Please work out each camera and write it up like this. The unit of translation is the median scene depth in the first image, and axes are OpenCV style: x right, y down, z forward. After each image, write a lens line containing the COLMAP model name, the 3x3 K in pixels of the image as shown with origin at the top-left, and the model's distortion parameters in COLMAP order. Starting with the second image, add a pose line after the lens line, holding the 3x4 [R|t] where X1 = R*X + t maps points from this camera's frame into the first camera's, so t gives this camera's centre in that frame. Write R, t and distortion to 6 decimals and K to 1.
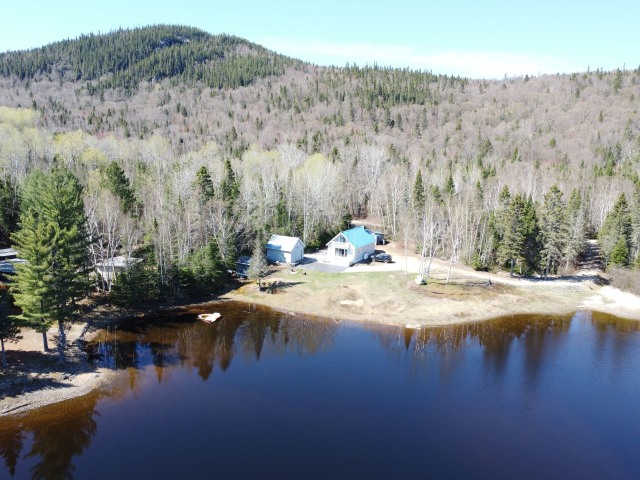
lens RADIAL K [[459.6, 0, 318.5], [0, 459.6, 237.1], [0, 0, 1]] dist [-0.041636, 0.015802]
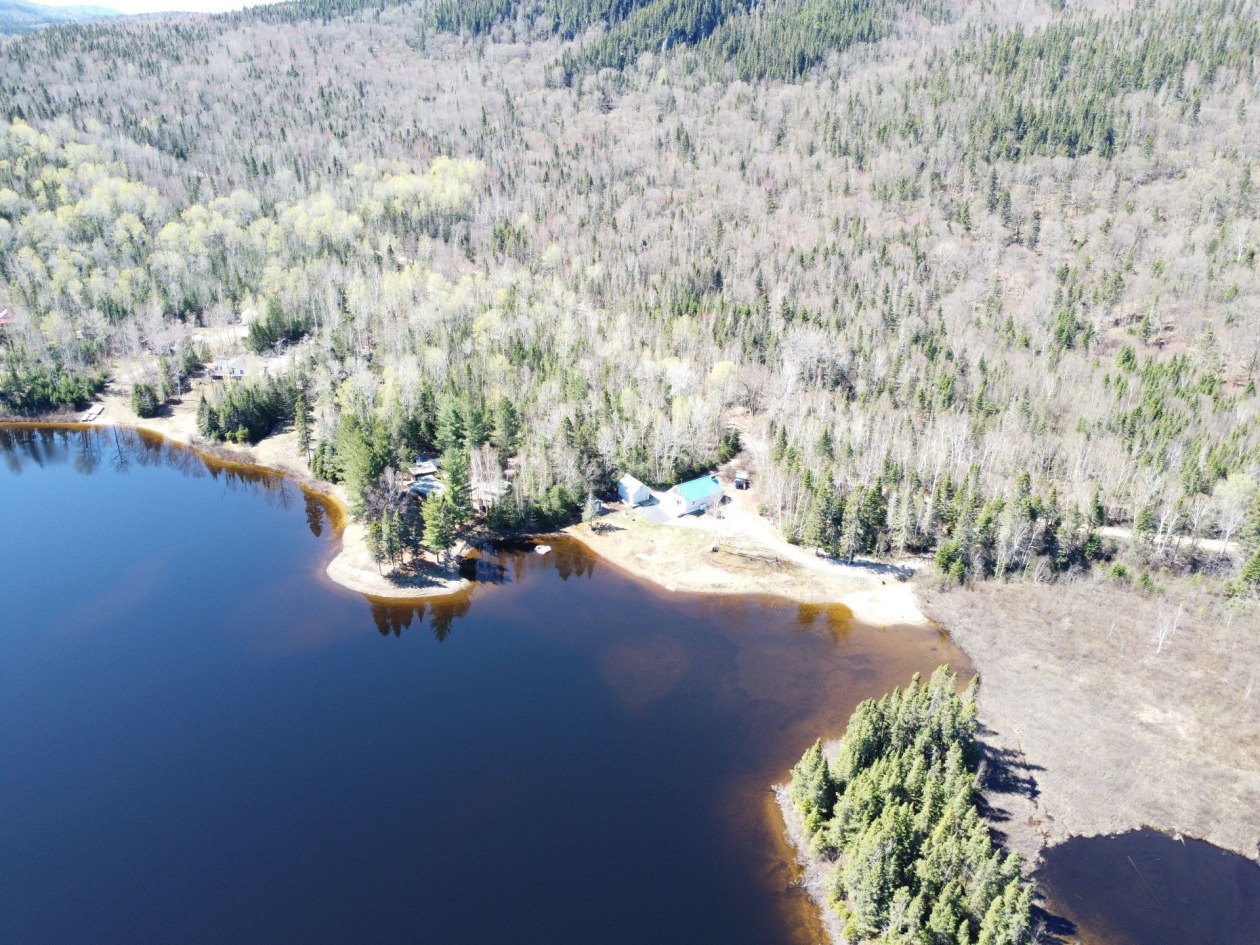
lens RADIAL K [[904.9, 0, 630.3], [0, 904.9, 475.3], [0, 0, 1]] dist [-0.041636, 0.015802]
pose [[0.910006, 0.174513, -0.376077, 0.891247], [-0.076577, 0.962238, 0.261217, -0.695700], [0.407462, -0.208910, 0.889006, -1.164793]]
